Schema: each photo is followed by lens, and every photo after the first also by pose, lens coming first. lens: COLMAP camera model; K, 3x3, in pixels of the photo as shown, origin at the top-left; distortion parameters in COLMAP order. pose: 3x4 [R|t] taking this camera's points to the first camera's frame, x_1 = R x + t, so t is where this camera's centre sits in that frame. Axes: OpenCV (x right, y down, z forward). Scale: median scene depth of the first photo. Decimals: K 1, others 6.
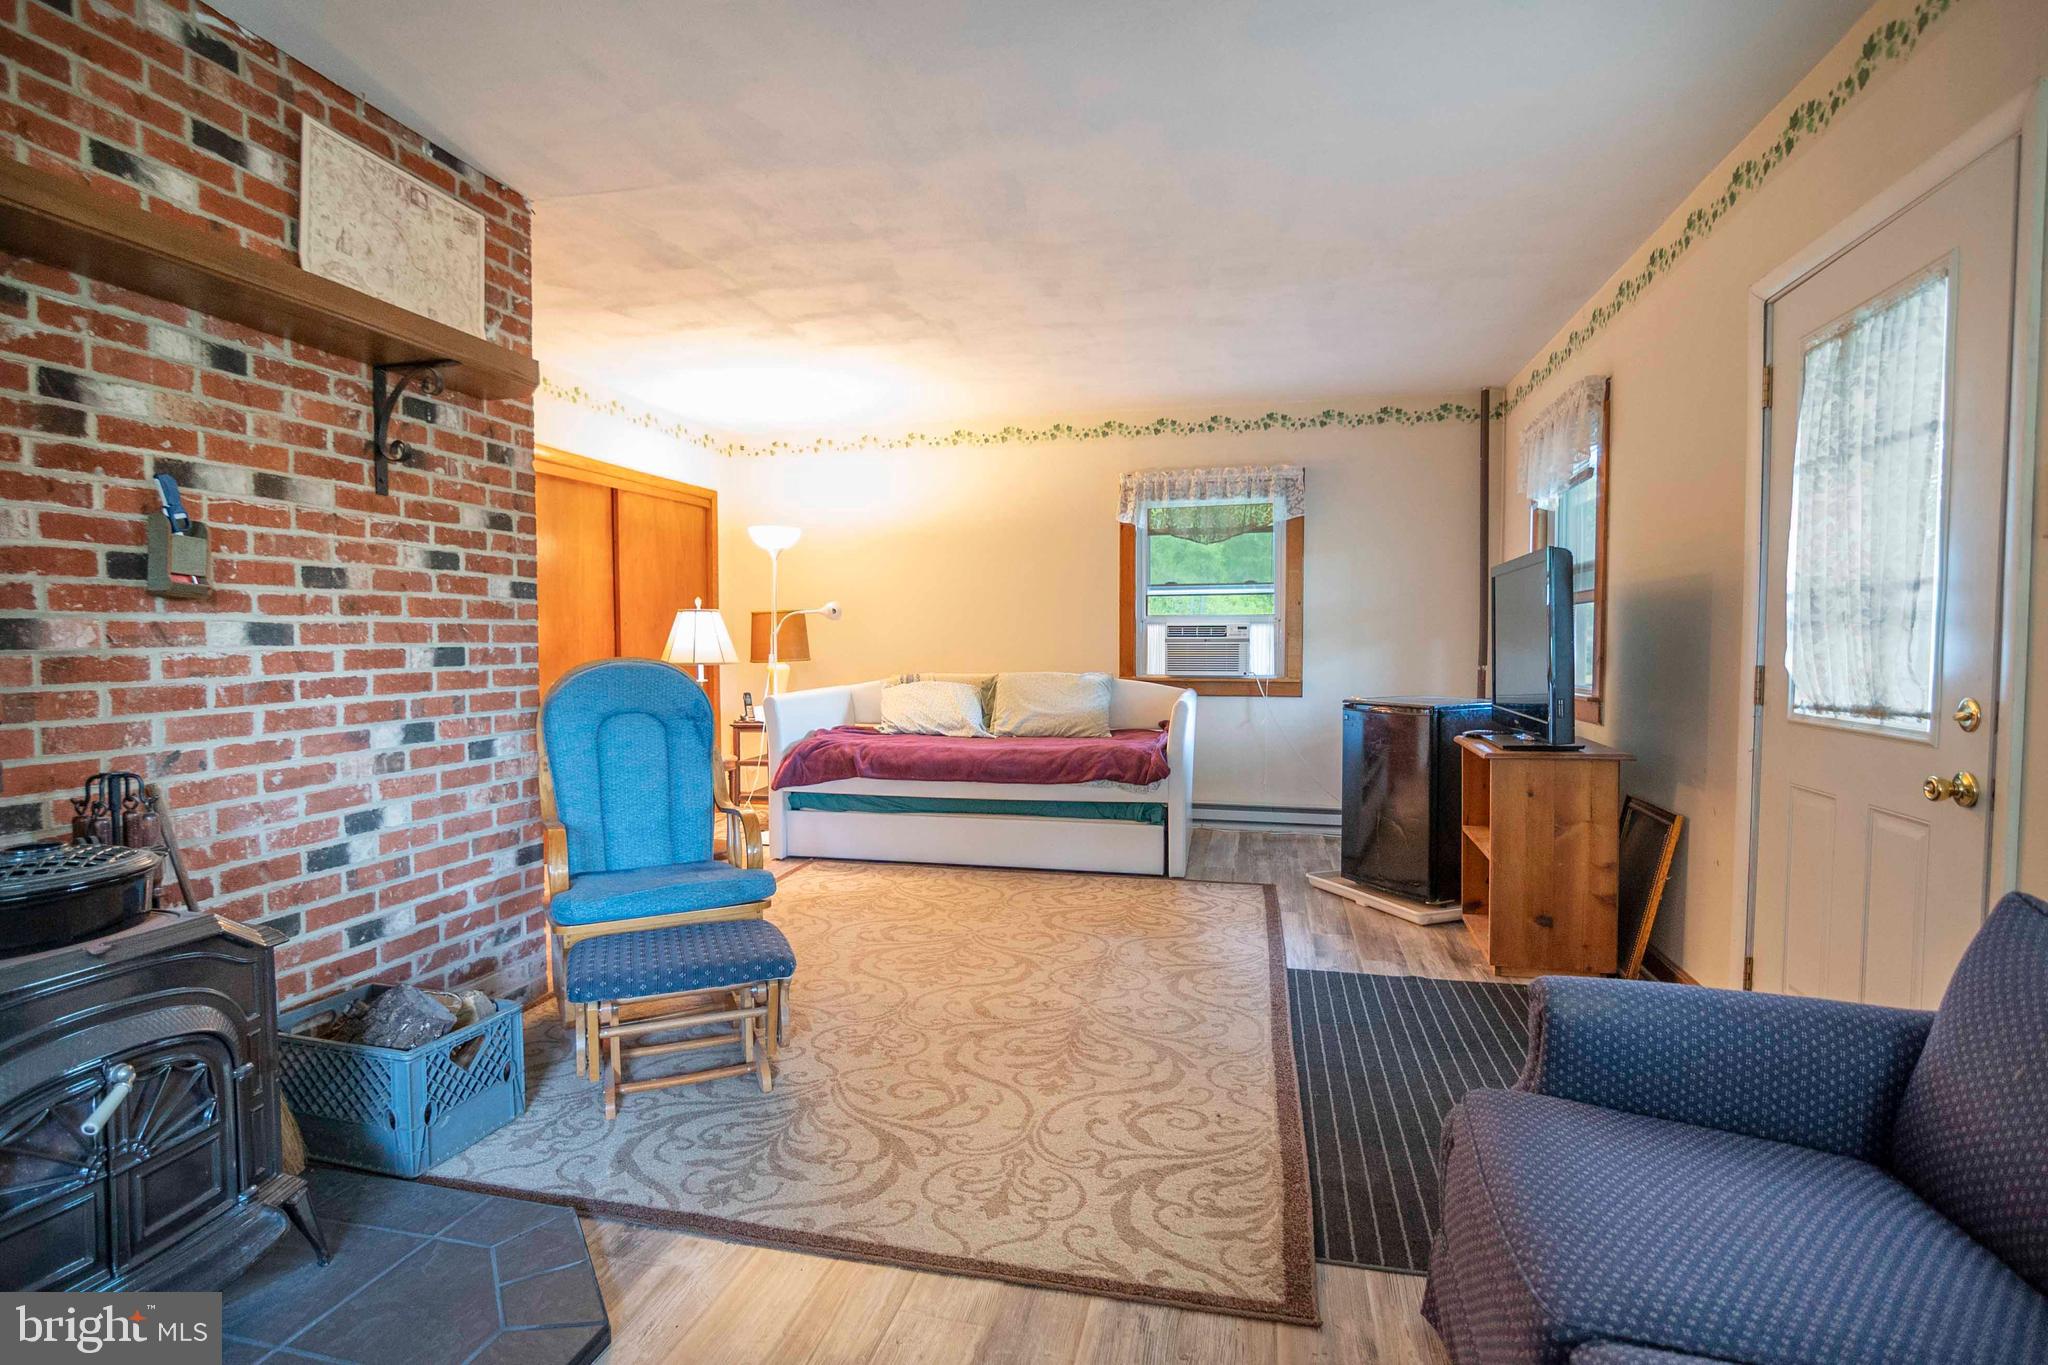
lens RADIAL K [[1005.7, 0, 1003.8], [0, 1005.7, 687.6], [0, 0, 1]] dist [-0.029344, 0.009907]
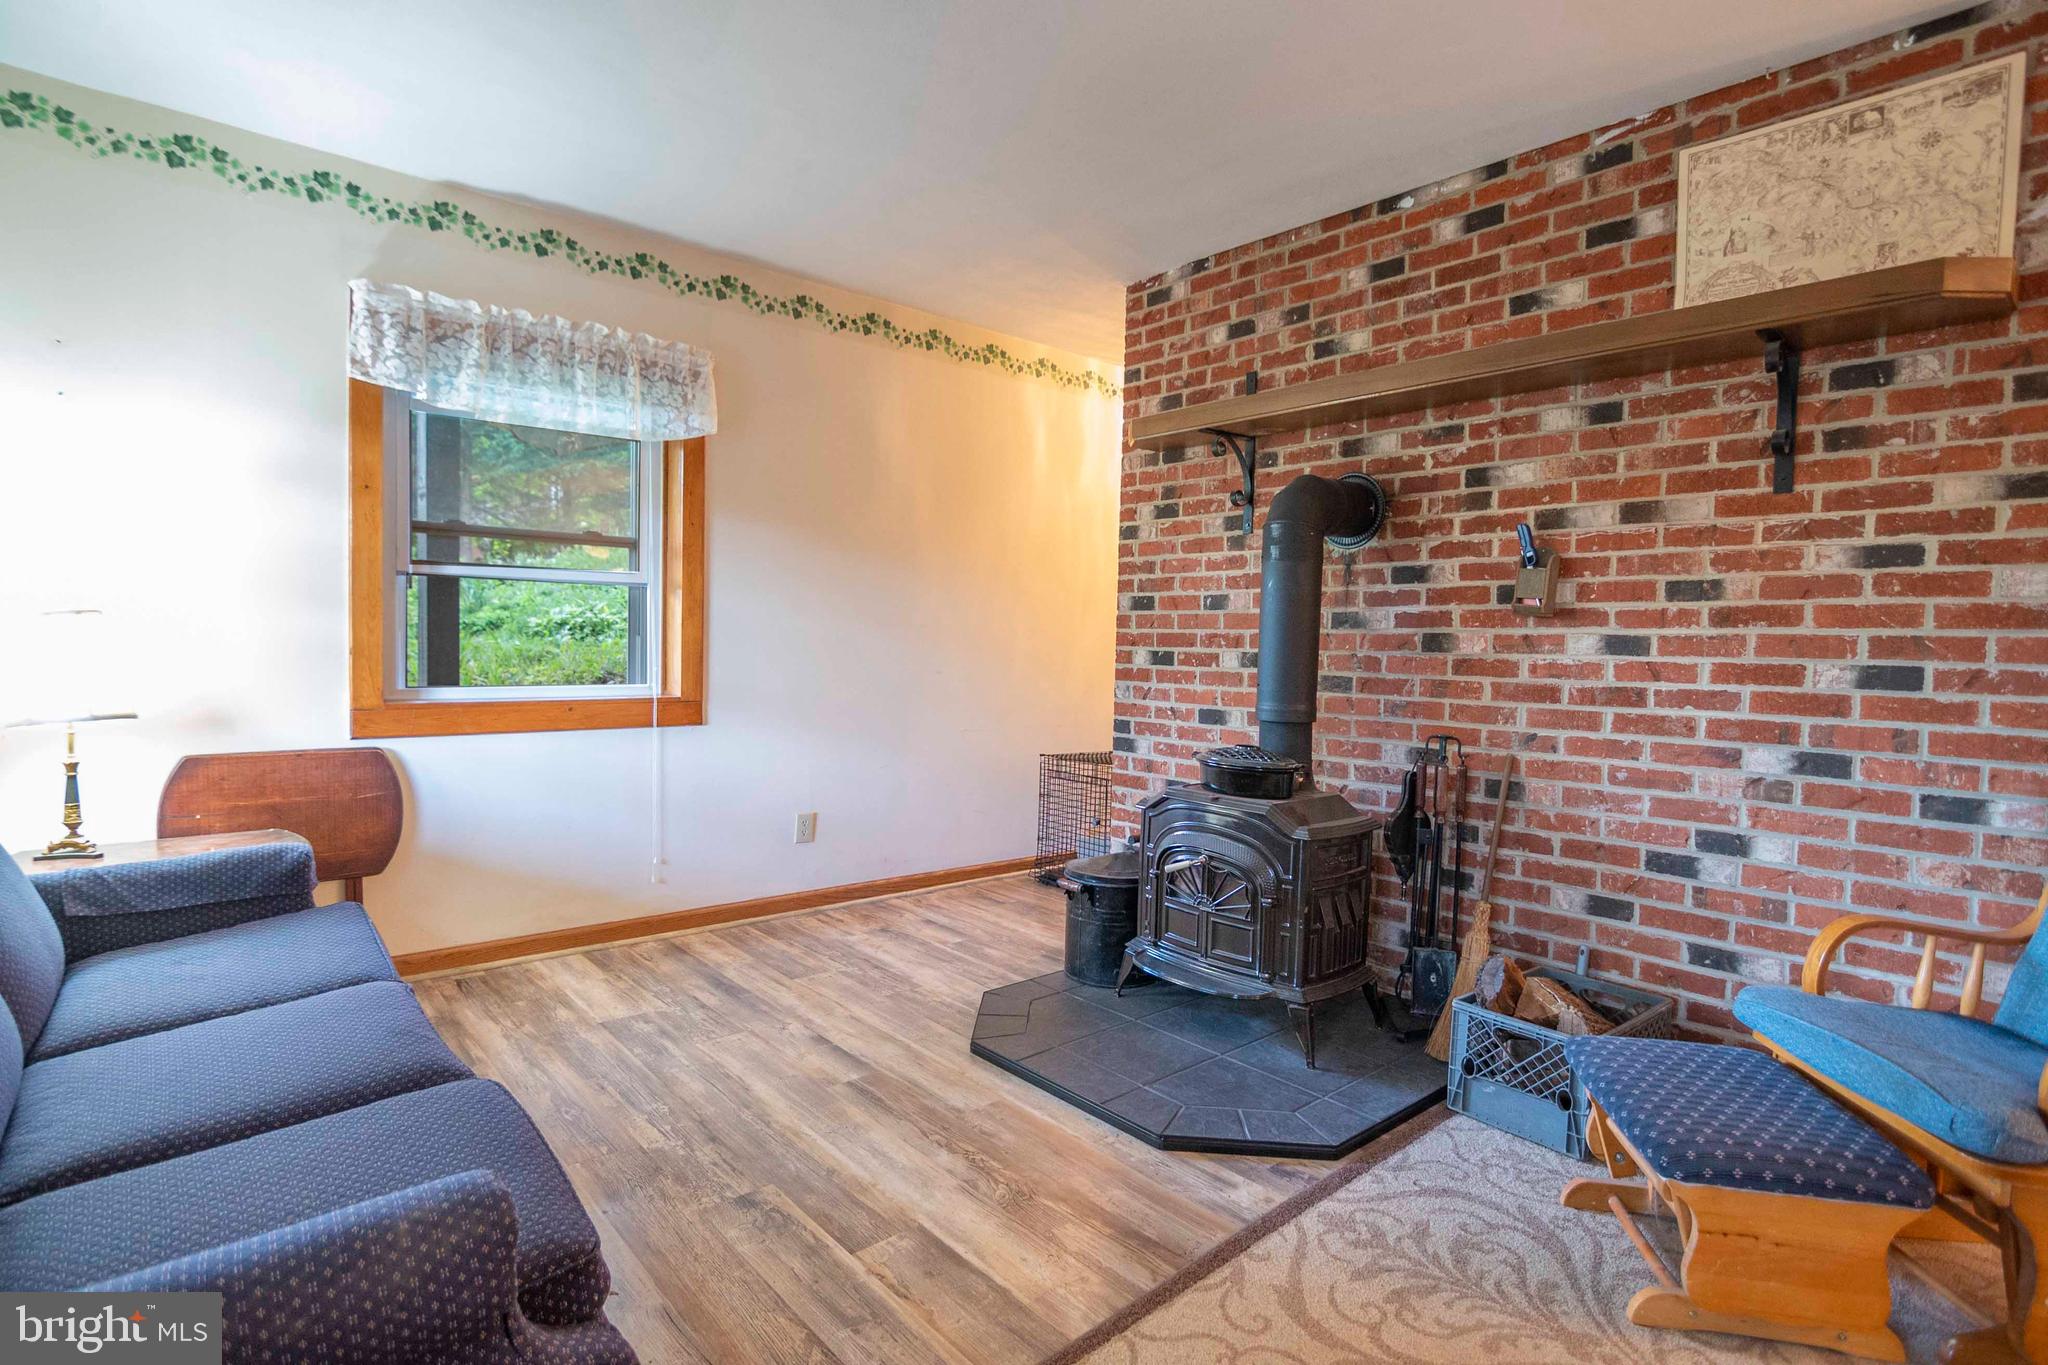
lens RADIAL K [[1005.7, 0, 1012.2], [0, 1005.7, 686.0], [0, 0, 1]] dist [-0.029344, 0.009907]
pose [[-0.571297, 0.026768, -0.820307, 0.575856], [-0.060329, 0.995395, 0.074497, -0.049759], [0.818523, 0.092048, -0.567051, 1.066257]]
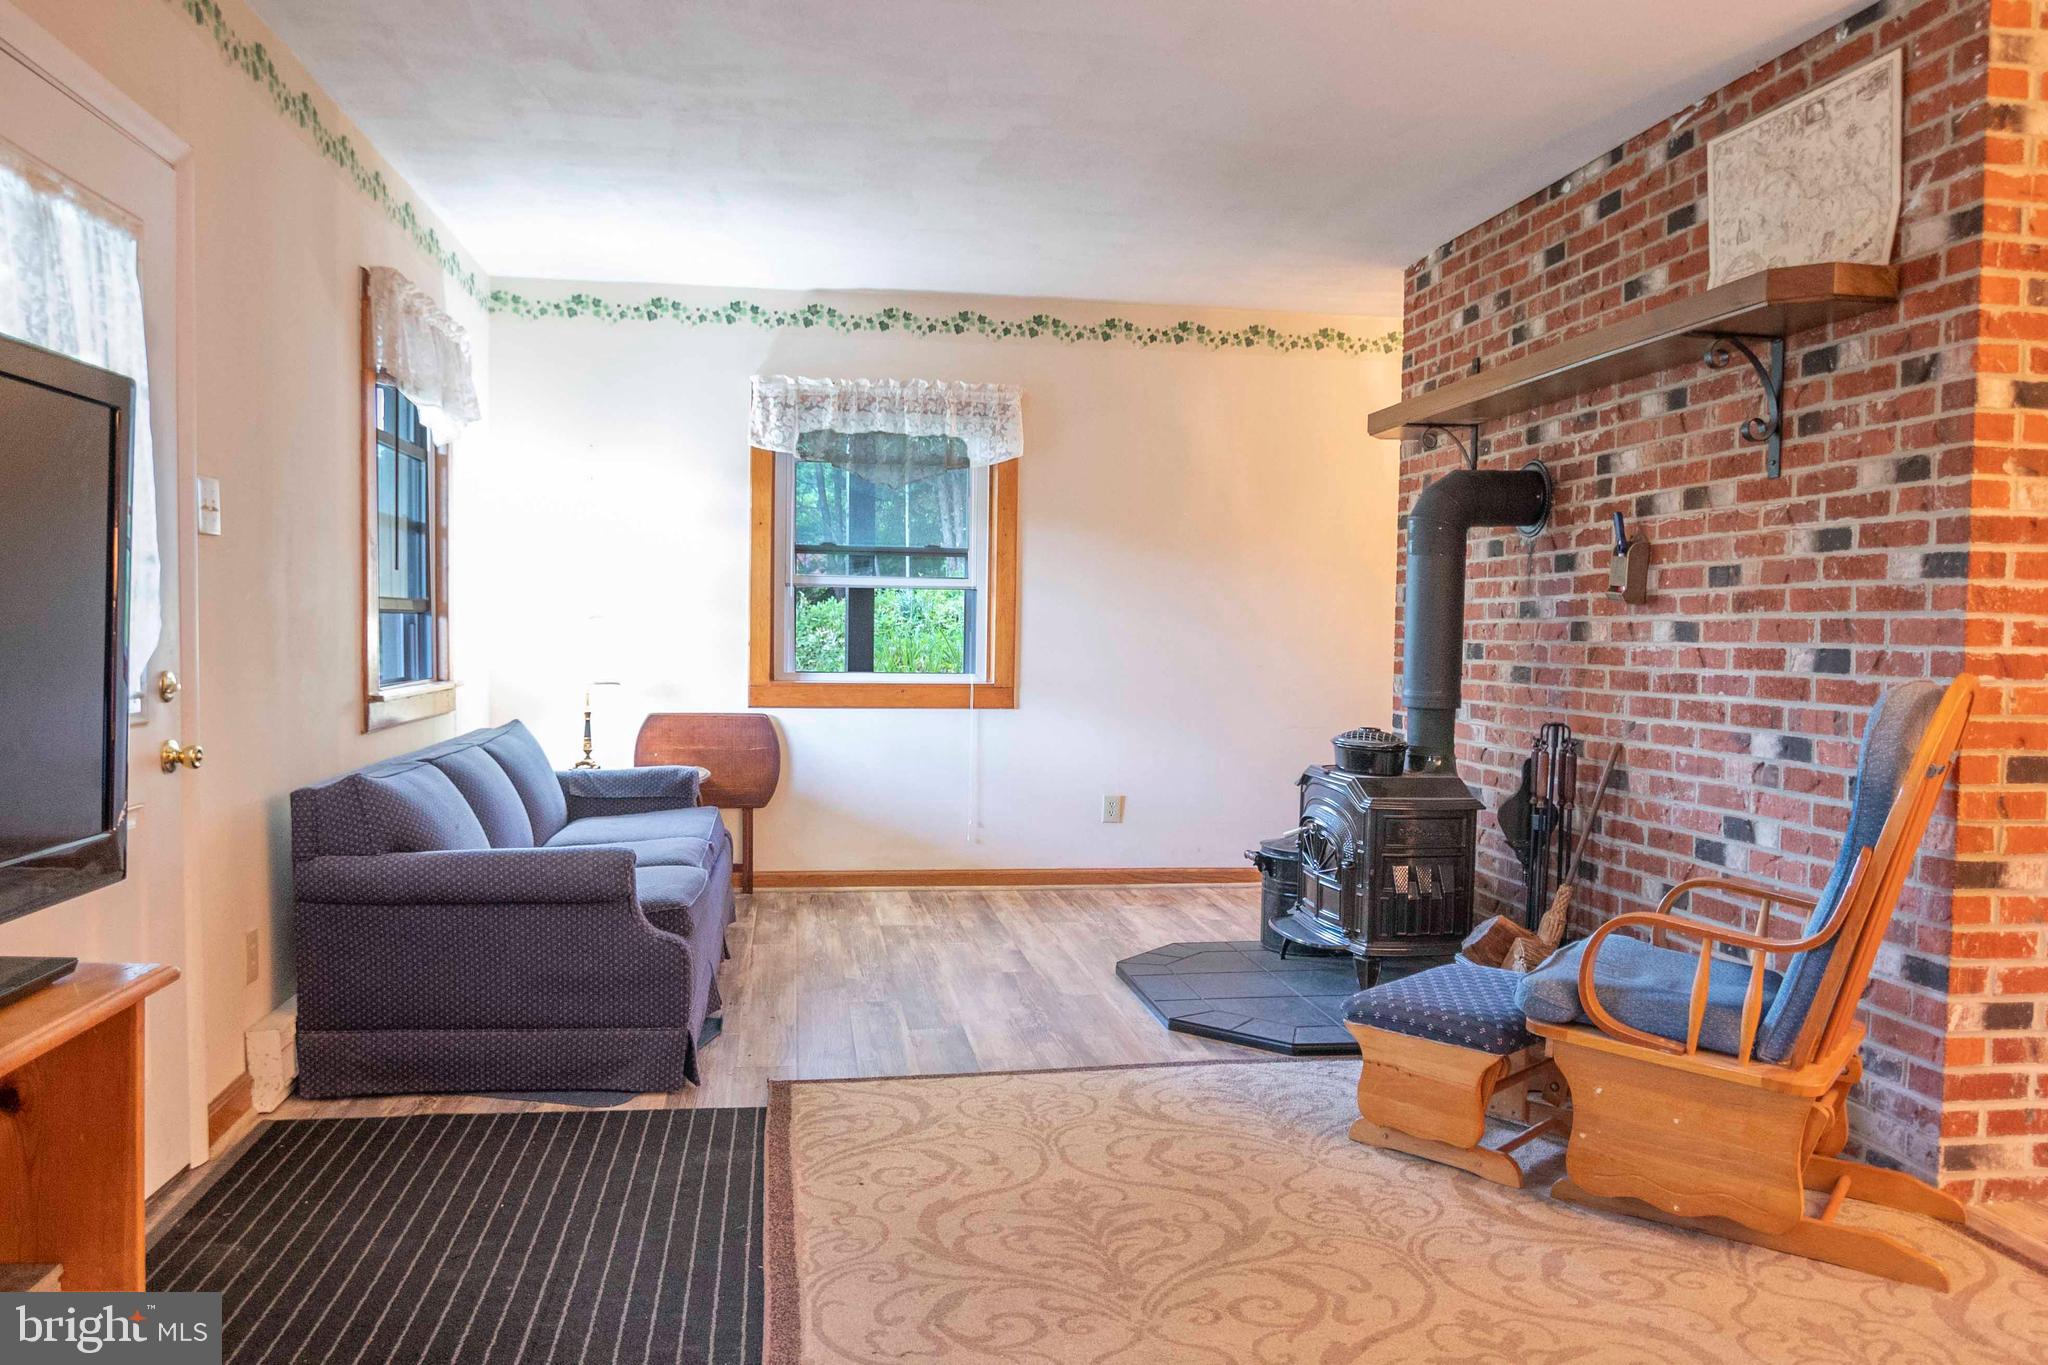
lens RADIAL K [[1425.6, 0, 1024.5], [0, 1425.6, 690.1], [0, 0, 1]] dist [-0.028843, 0.007176]
pose [[-0.915994, 0.005577, -0.401153, 0.577125], [-0.032673, 0.995545, 0.088446, -0.104278], [0.399859, 0.094123, -0.911731, 2.144474]]
